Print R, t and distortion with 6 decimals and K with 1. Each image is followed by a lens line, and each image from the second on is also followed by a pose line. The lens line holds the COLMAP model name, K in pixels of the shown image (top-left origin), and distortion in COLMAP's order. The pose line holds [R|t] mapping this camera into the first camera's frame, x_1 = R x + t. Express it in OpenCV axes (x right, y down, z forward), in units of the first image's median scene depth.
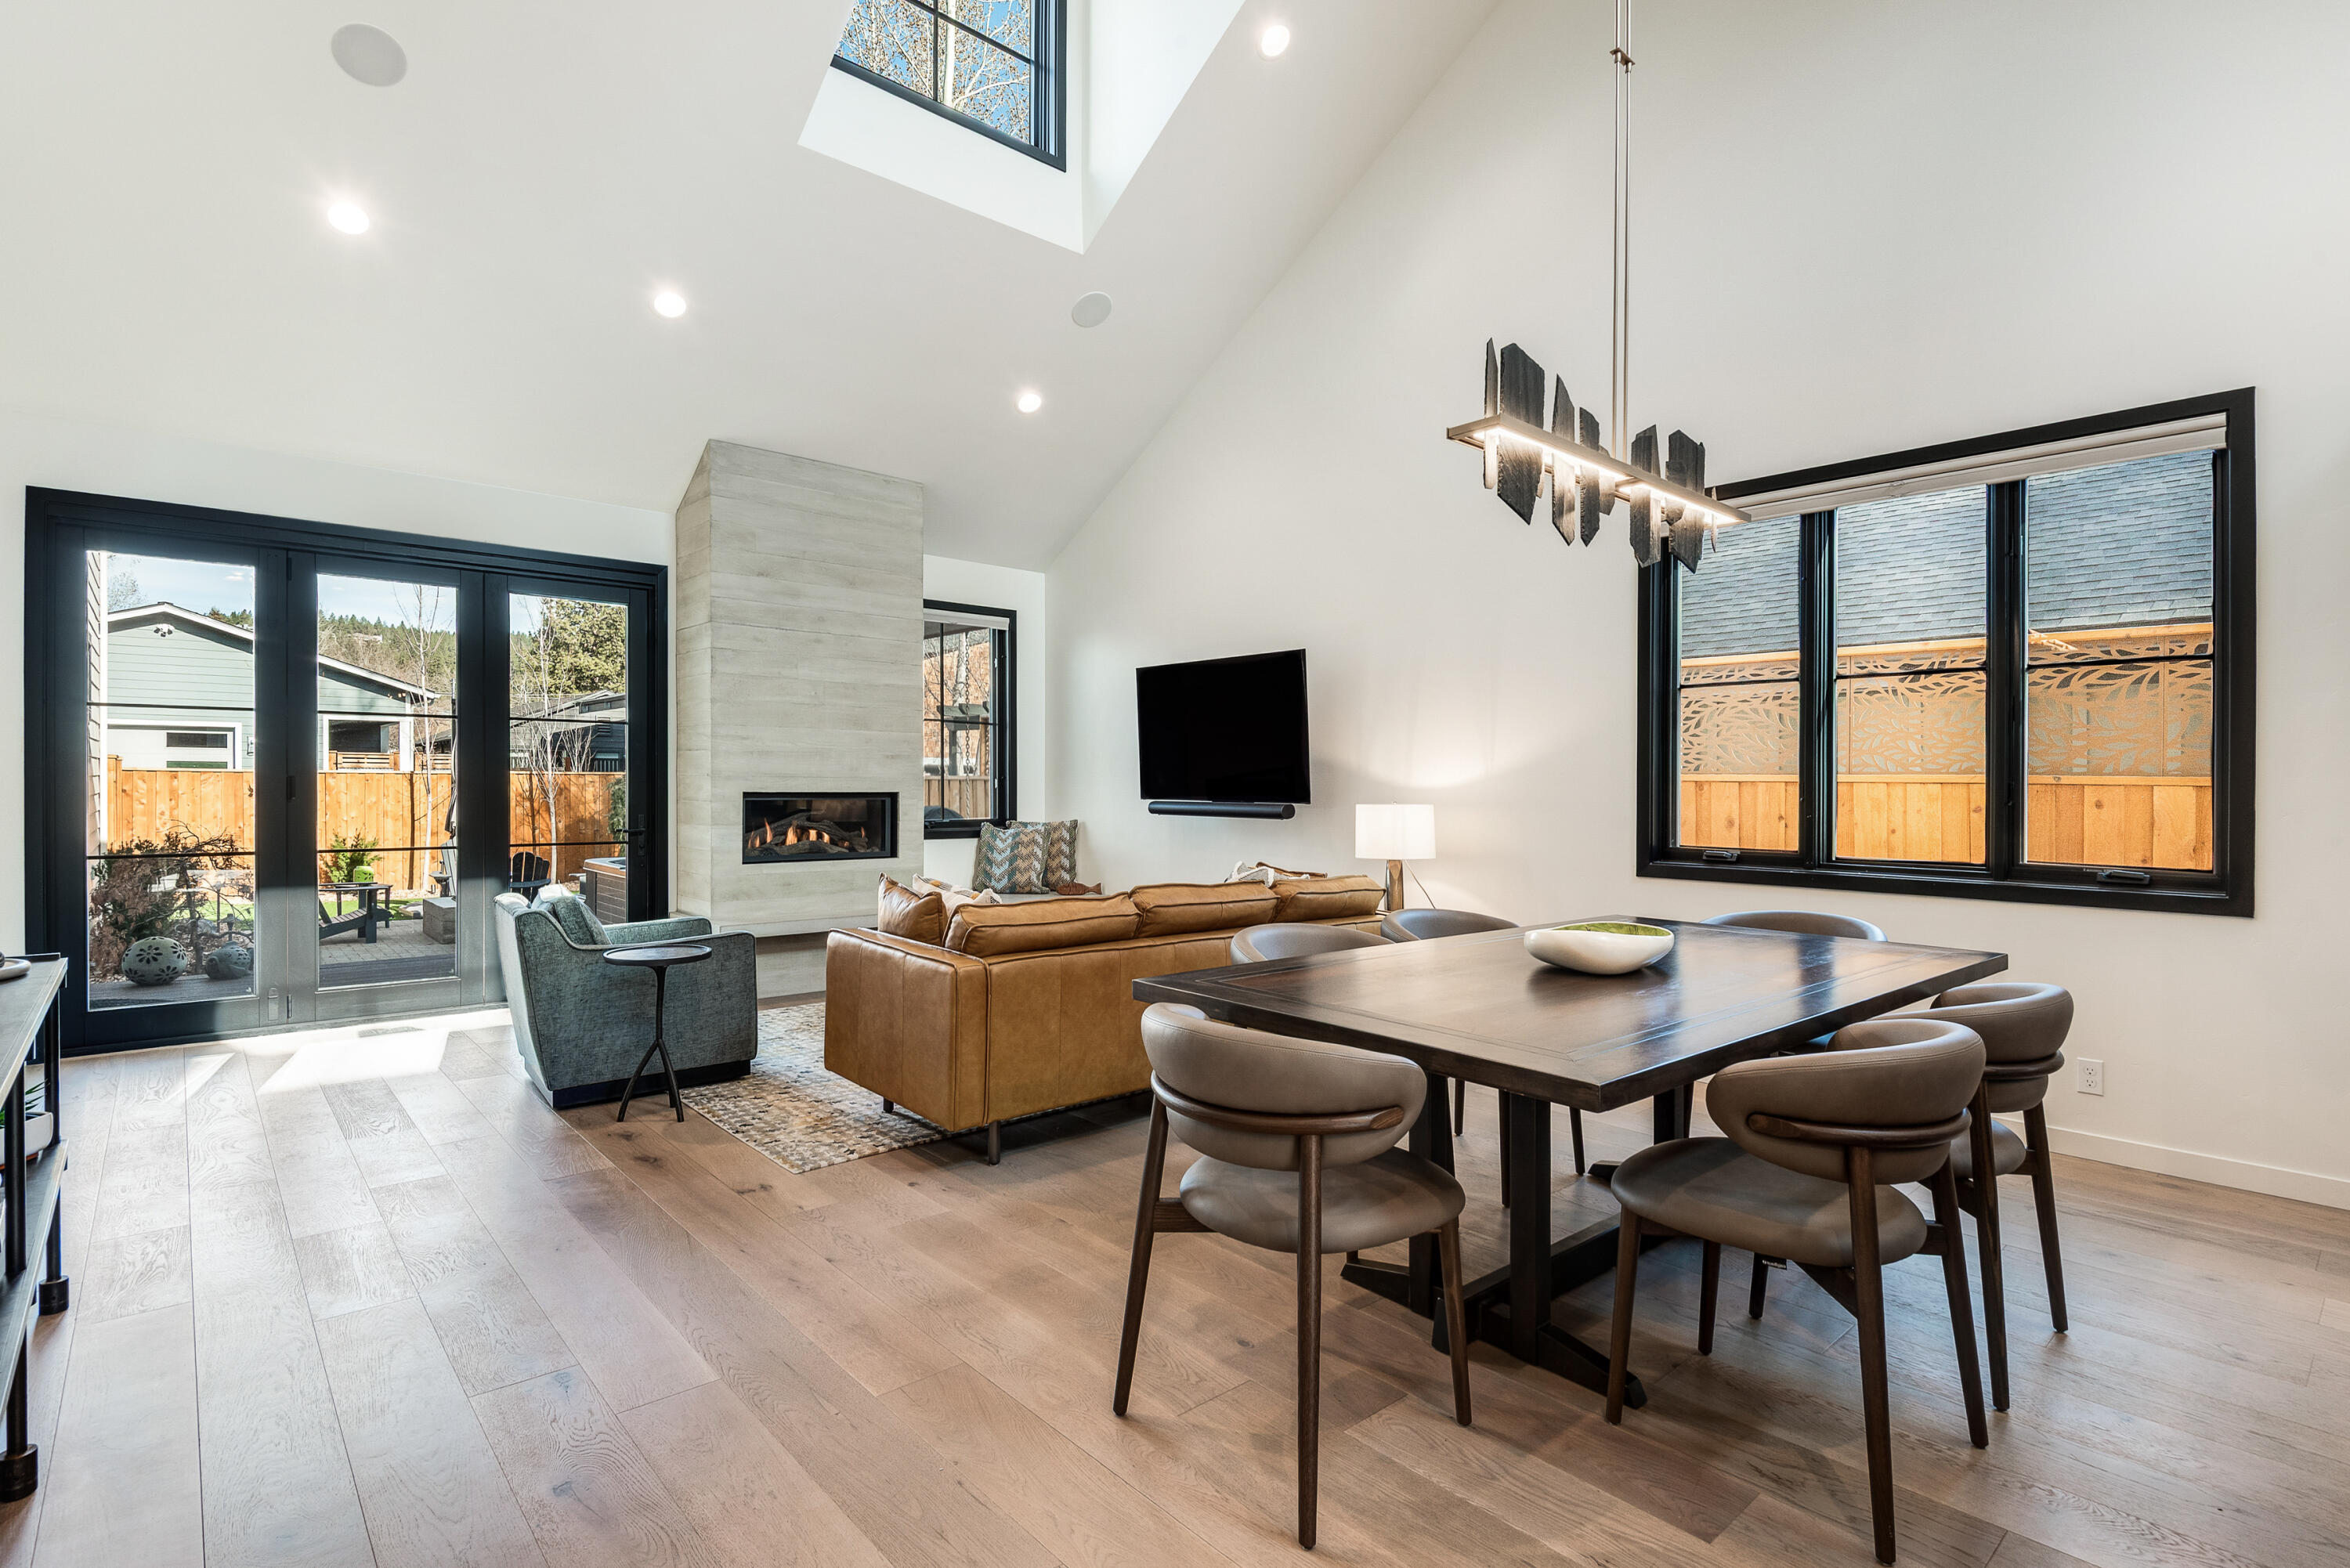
lens RADIAL K [[1126.4, 0, 1209.7], [0, 1126.4, 814.3], [0, 0, 1]] dist [0.034895, -0.010234]
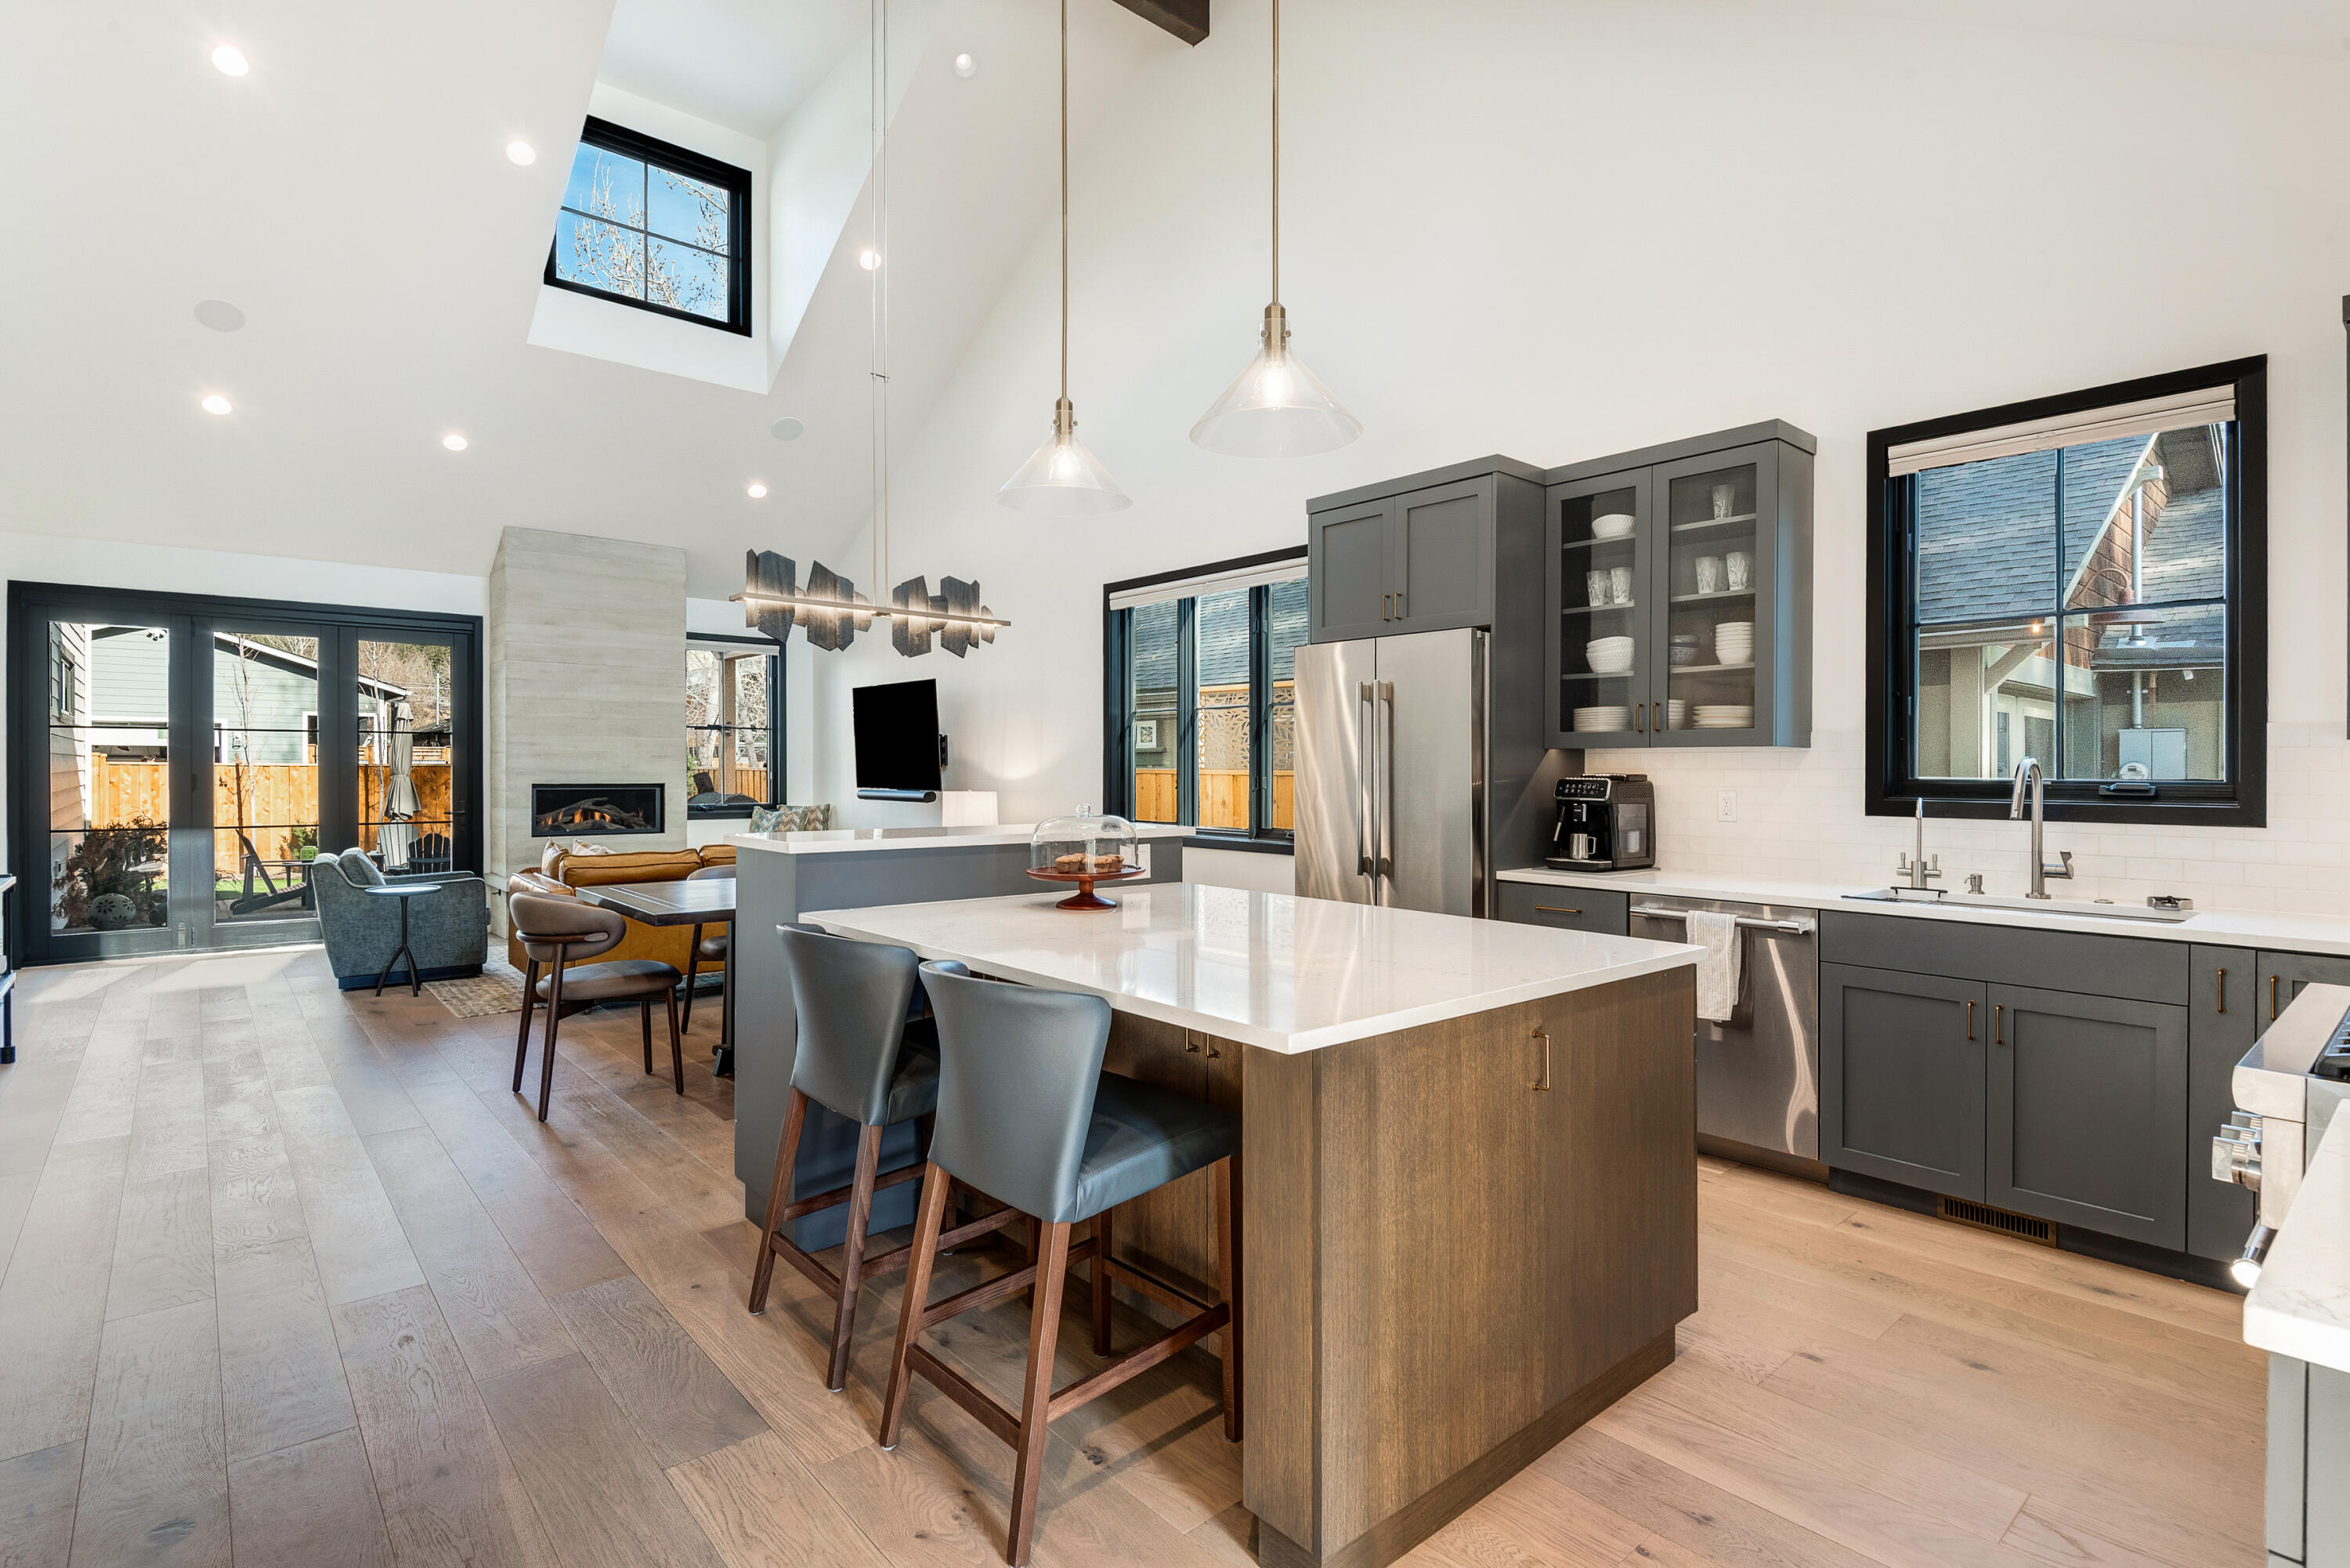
lens RADIAL K [[1126.4, 0, 1177.3], [0, 1126.4, 795.4], [0, 0, 1]] dist [0.034895, -0.010234]
pose [[0.999783, -0.003873, -0.020450, 0.384198], [0.003802, 0.999987, -0.003468, 0.001576], [0.020463, 0.003390, 0.999785, -0.343175]]
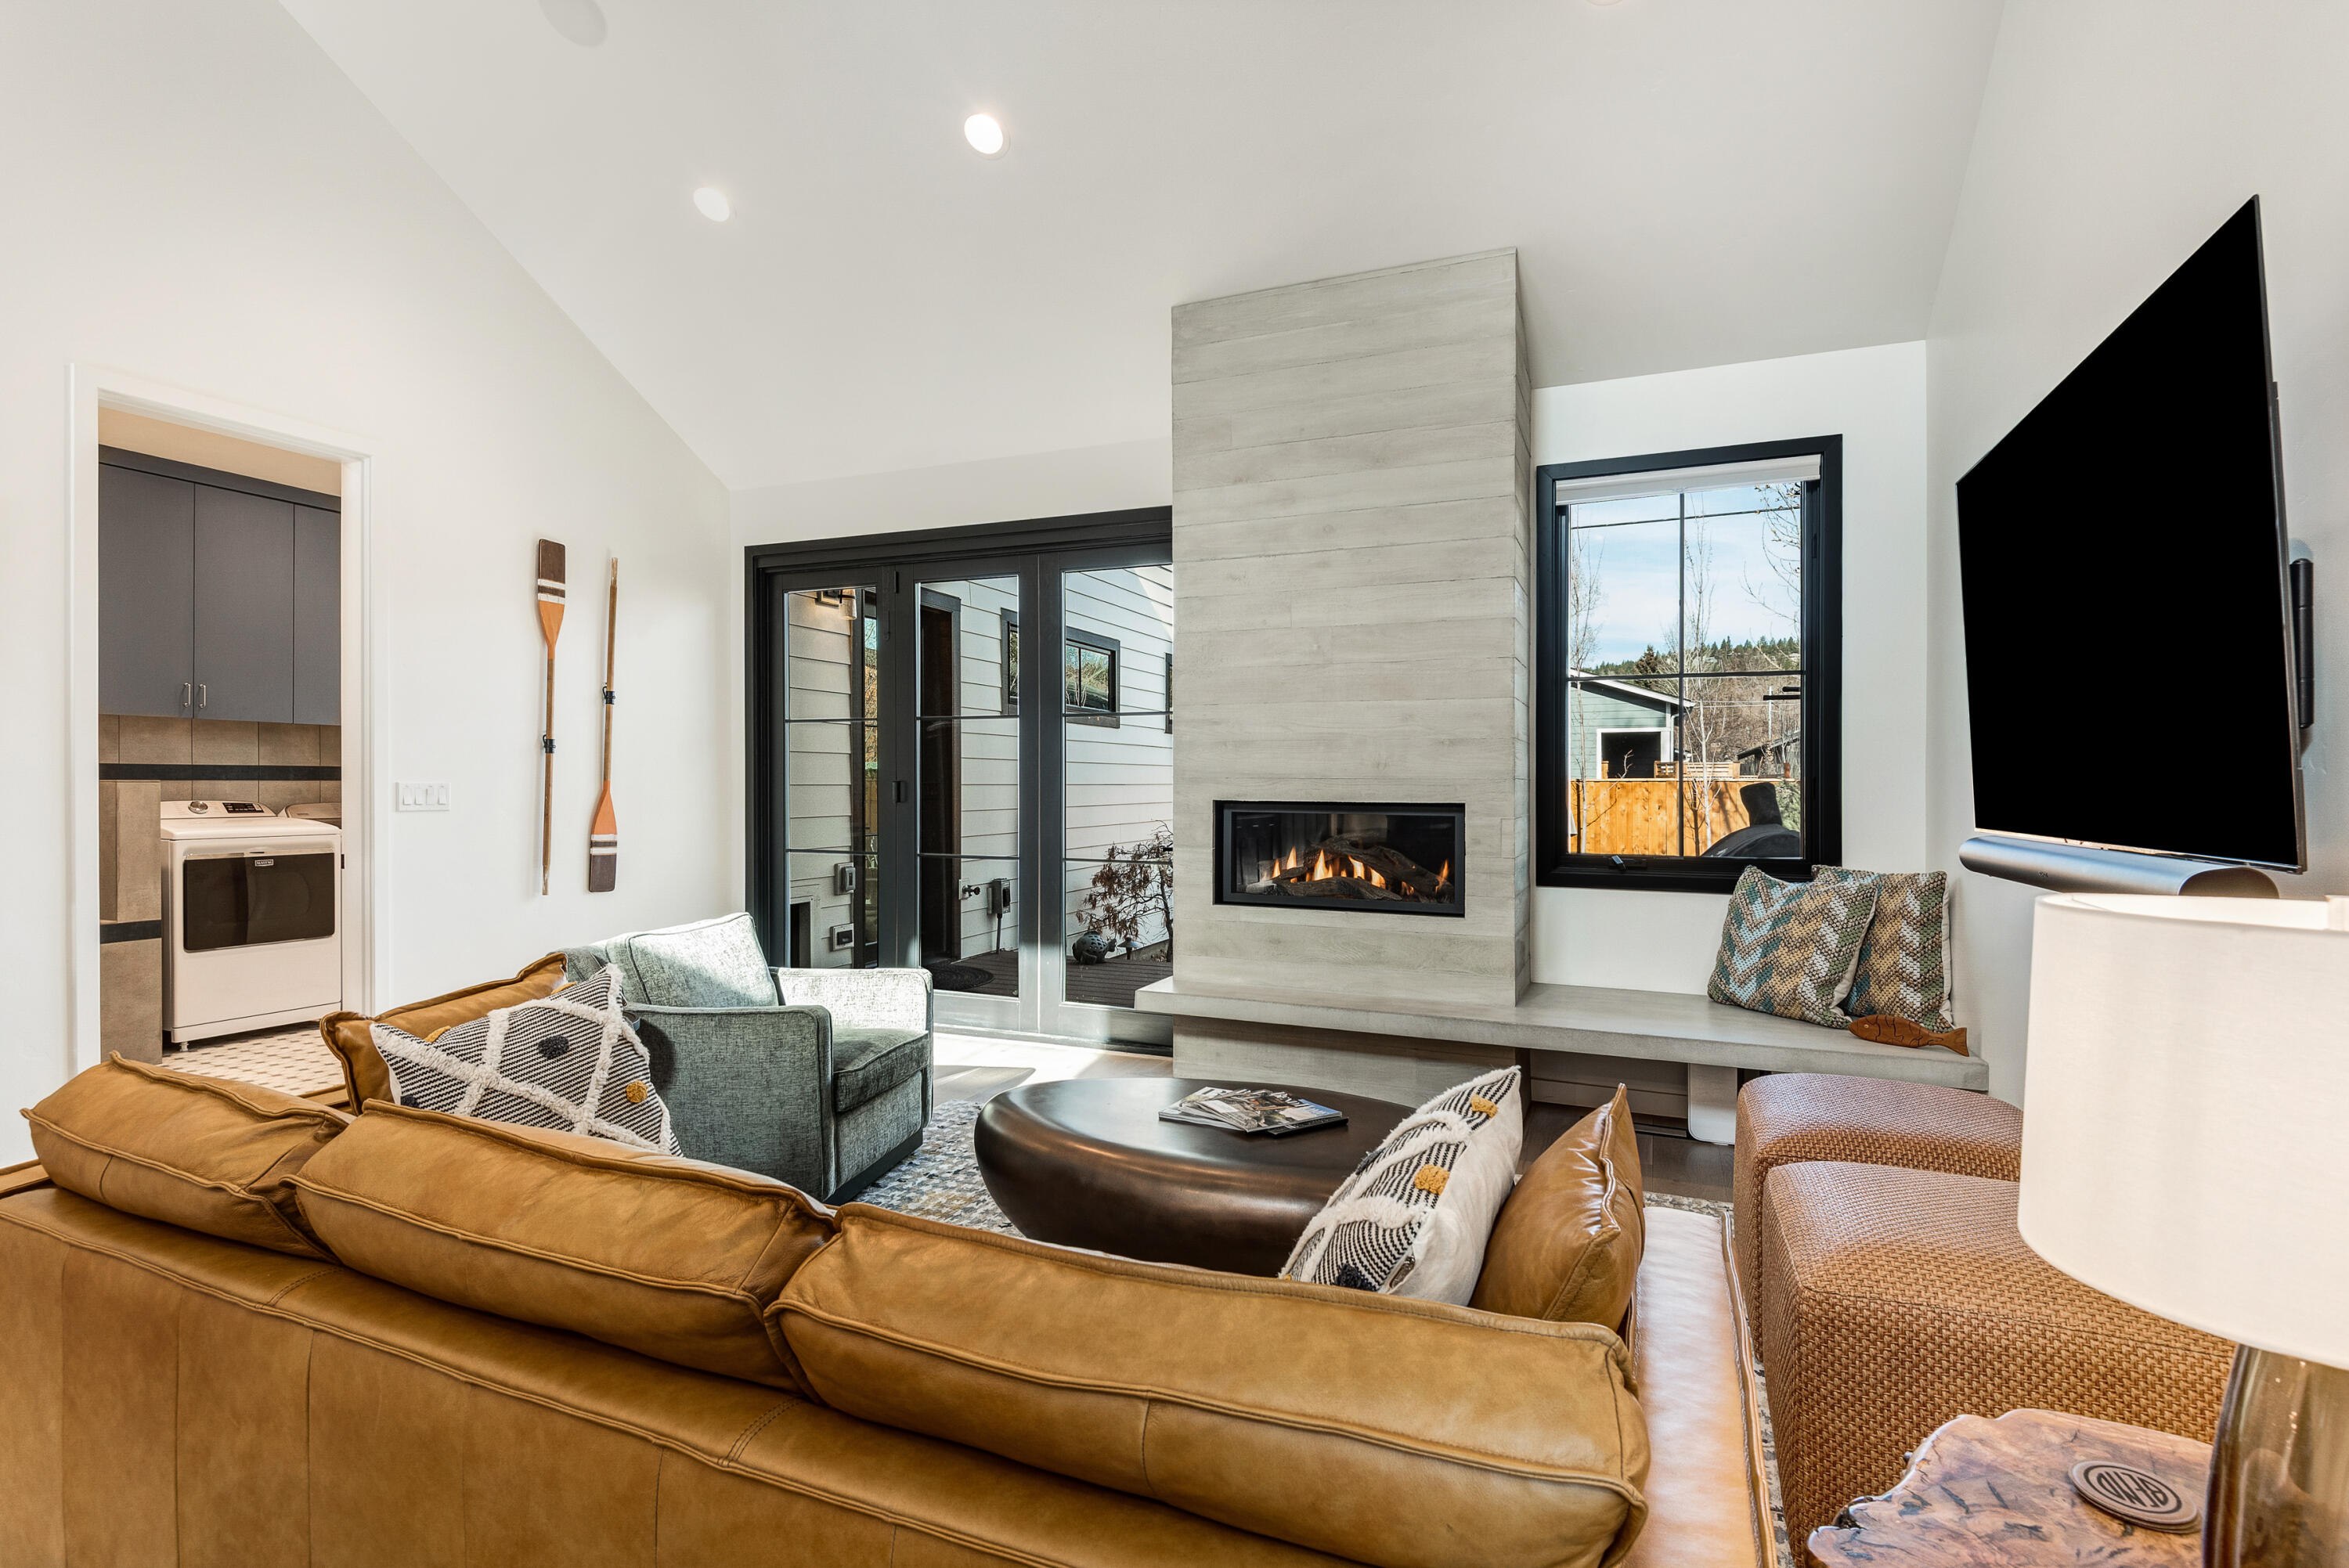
lens RADIAL K [[1125.9, 0, 1182.7], [0, 1125.9, 795.8], [0, 0, 1]] dist [0.034895, -0.010234]
pose [[0.412020, 0.007001, -0.911148, 0.207673], [-0.028274, 0.999587, -0.005105, -0.018304], [0.910736, 0.027865, 0.412048, 0.695417]]
